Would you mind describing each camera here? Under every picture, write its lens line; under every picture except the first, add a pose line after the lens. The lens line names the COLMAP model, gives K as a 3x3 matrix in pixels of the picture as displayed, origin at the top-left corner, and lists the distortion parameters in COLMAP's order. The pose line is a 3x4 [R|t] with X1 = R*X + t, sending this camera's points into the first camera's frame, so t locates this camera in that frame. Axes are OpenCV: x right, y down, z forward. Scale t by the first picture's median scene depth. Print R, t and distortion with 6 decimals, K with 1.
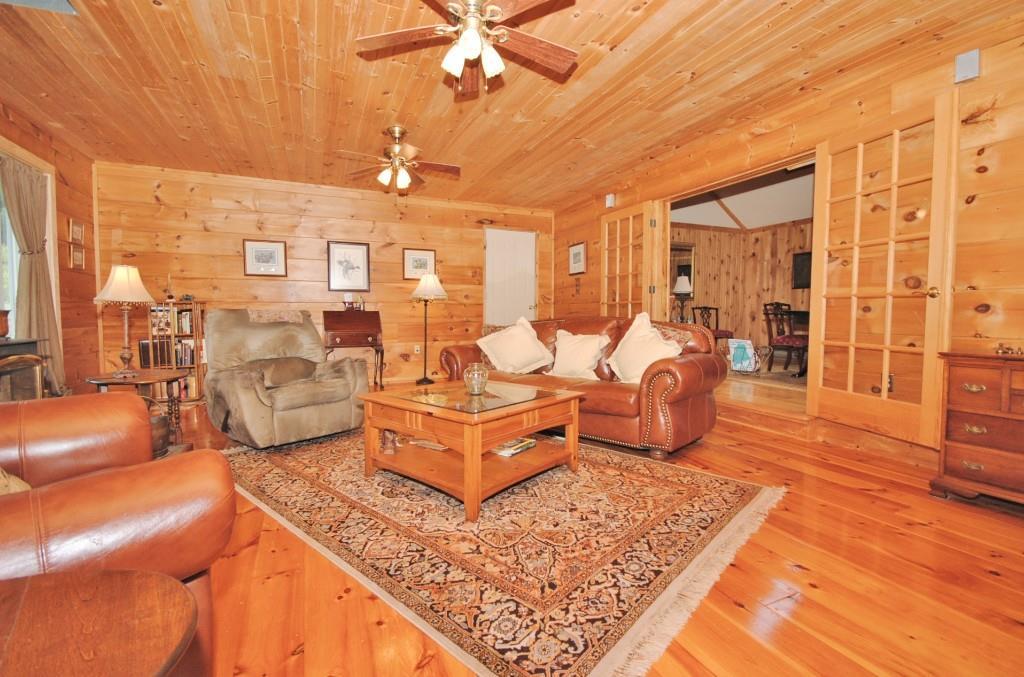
lens RADIAL K [[456.5, 0, 510.5], [0, 456.5, 335.2], [0, 0, 1]] dist [-0.003913, -0.000626]
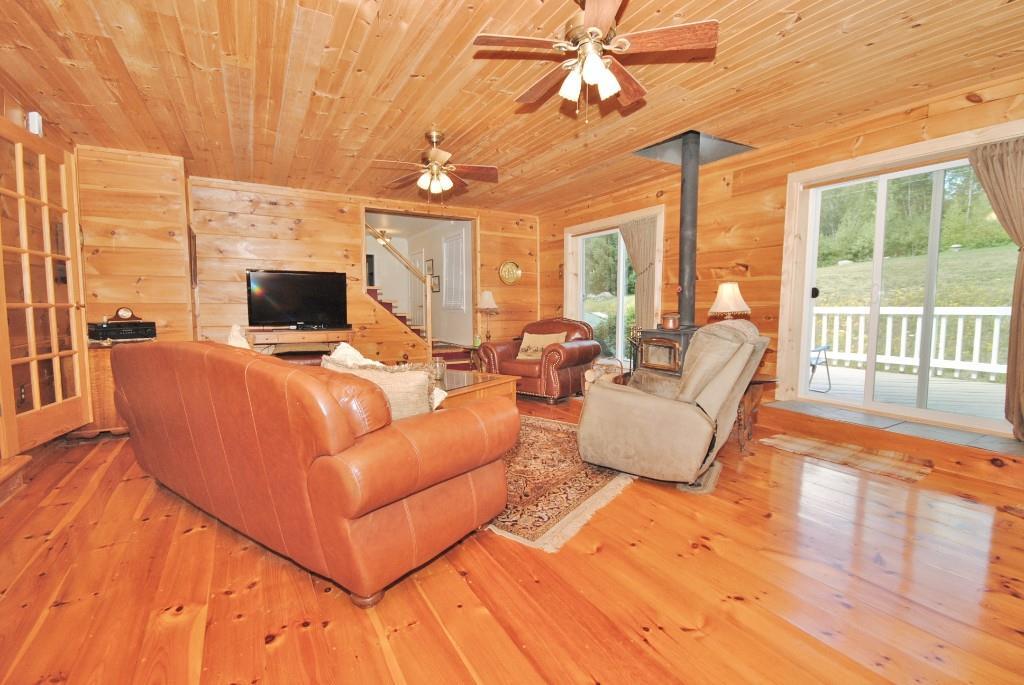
lens RADIAL K [[465.5, 0, 513.0], [0, 465.5, 341.0], [0, 0, 1]] dist [-0.001163, -0.000027]
pose [[0.992973, -0.009940, 0.117927, -0.089782], [0.006050, 0.999427, 0.033299, -0.031786], [-0.118191, -0.032351, 0.992464, -0.376772]]
